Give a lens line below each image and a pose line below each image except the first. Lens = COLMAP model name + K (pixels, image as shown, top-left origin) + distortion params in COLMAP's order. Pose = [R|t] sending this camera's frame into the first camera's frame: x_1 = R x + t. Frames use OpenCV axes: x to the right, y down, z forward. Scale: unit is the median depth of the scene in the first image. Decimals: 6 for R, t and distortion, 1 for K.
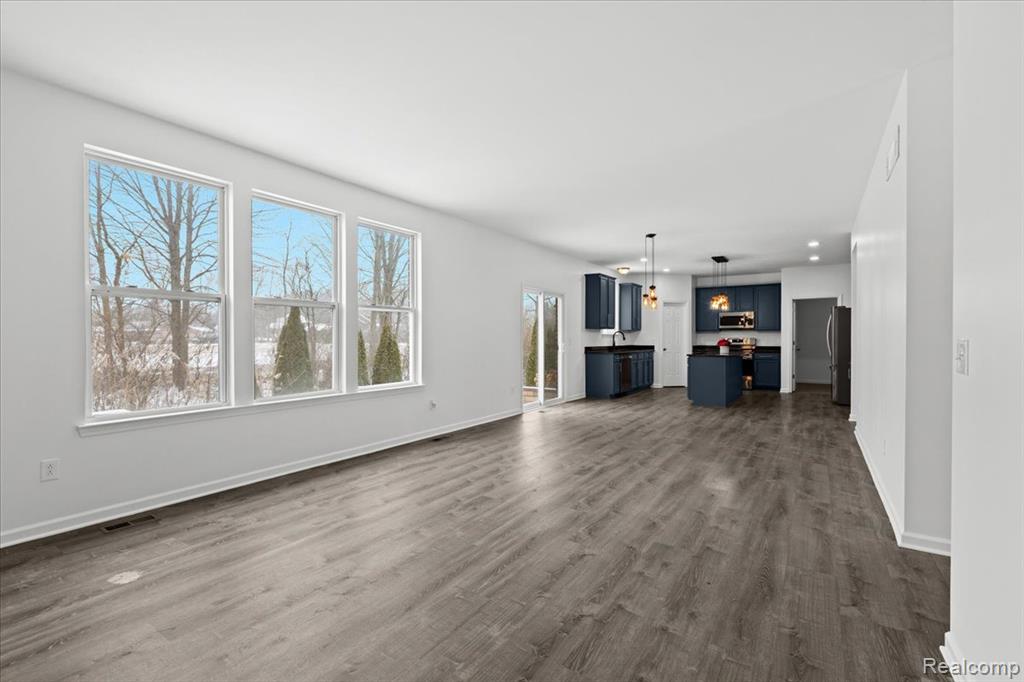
lens RADIAL K [[453.8, 0, 510.4], [0, 453.8, 338.9], [0, 0, 1]] dist [0.001813, -0.000525]
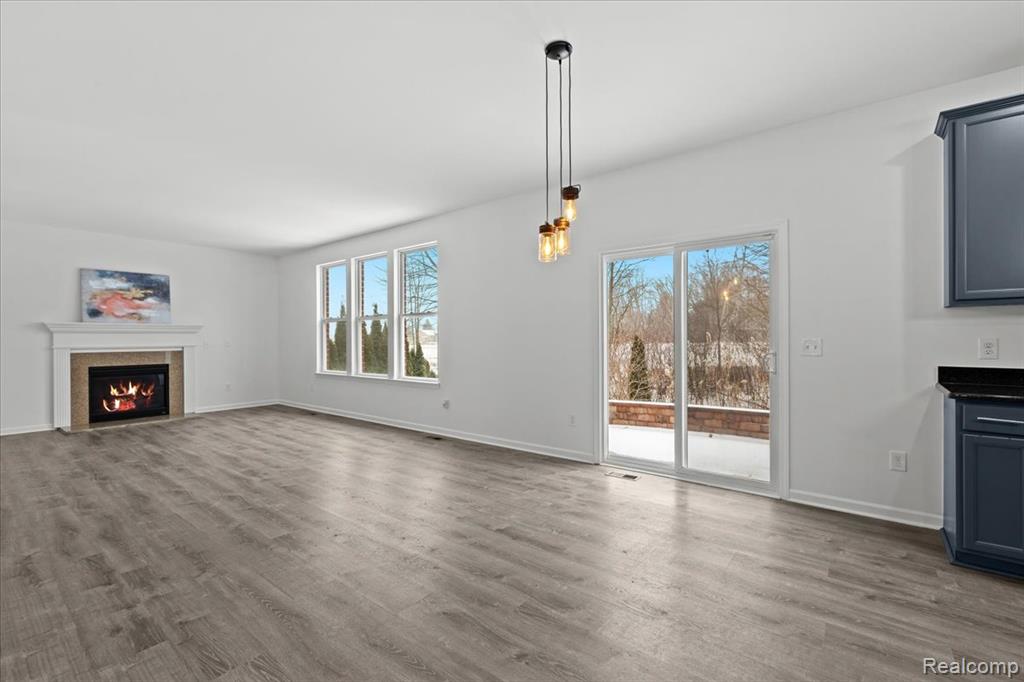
lens RADIAL K [[453.8, 0, 510.4], [0, 453.8, 338.9], [0, 0, 1]] dist [0.001813, -0.000525]
pose [[-0.083067, 0.003566, -0.996538, 1.114275], [0.001271, 0.999993, 0.003473, -0.006592], [0.996543, -0.000978, -0.083071, 1.657654]]
